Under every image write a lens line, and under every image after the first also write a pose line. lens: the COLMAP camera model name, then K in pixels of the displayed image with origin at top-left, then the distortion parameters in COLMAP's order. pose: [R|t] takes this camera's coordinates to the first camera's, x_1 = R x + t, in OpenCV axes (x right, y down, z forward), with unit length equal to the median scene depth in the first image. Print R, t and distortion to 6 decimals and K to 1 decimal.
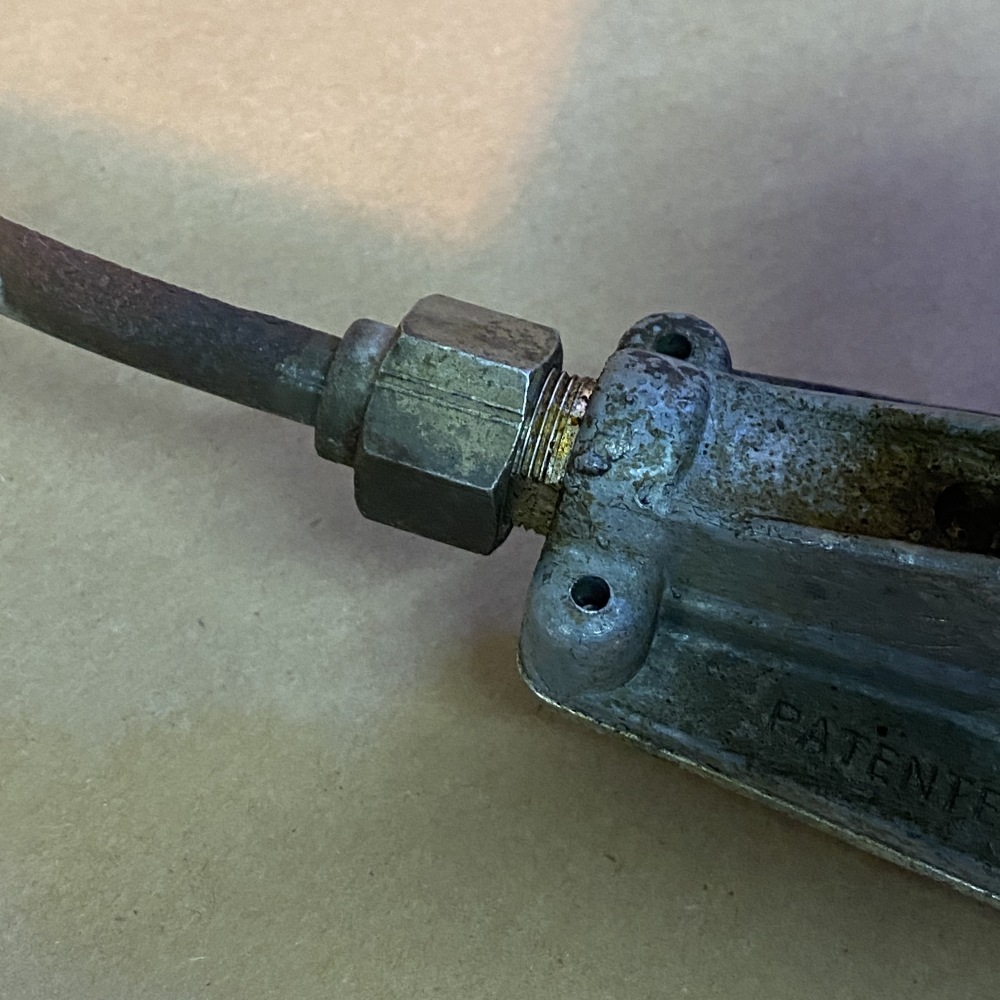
lens RADIAL K [[2054.4, 0, 500.0], [0, 2054.4, 500.0], [0, 0, 1]] dist [0.196213, -0.363429]
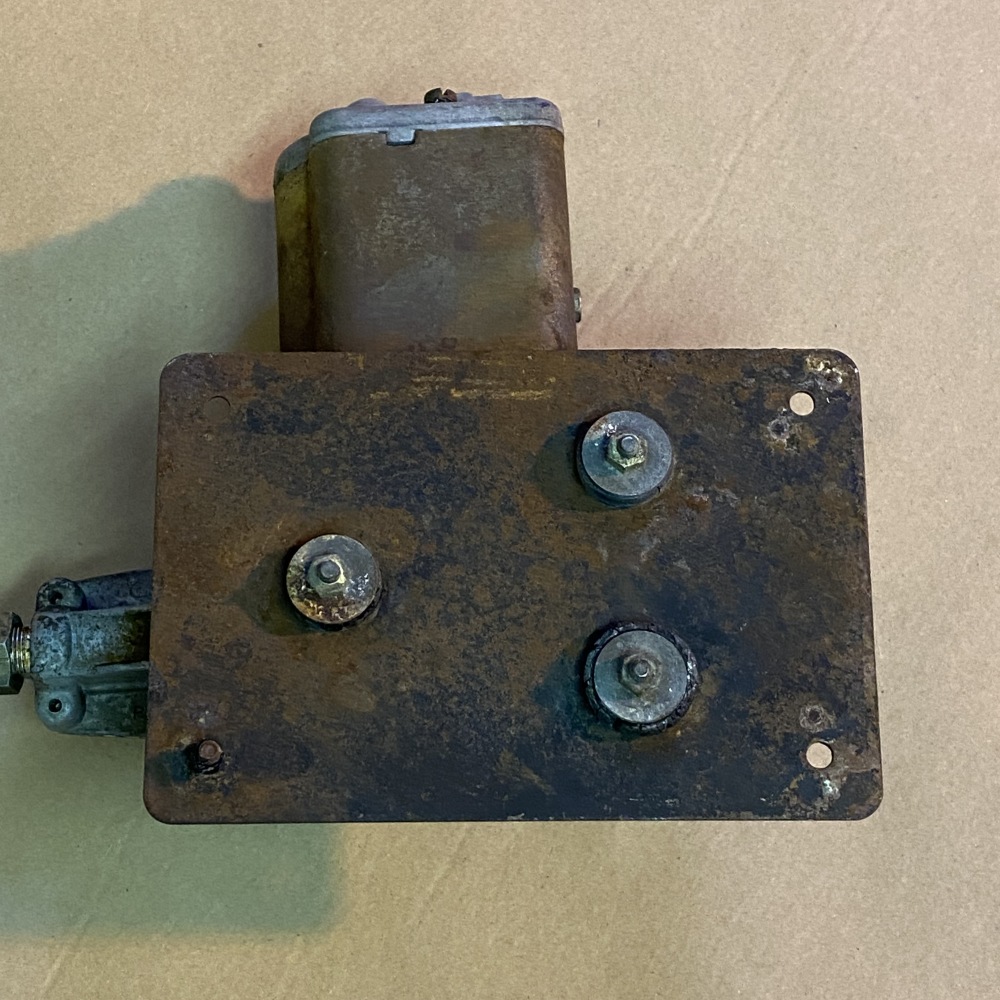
lens RADIAL K [[2054.4, 0, 500.0], [0, 2054.4, 500.0], [0, 0, 1]] dist [0.196213, -0.363429]
pose [[0.933326, -0.354256, 0.058362, 0.556576], [0.322094, 0.897982, 0.299806, -0.881022], [-0.158615, -0.261018, 0.952214, -1.784564]]
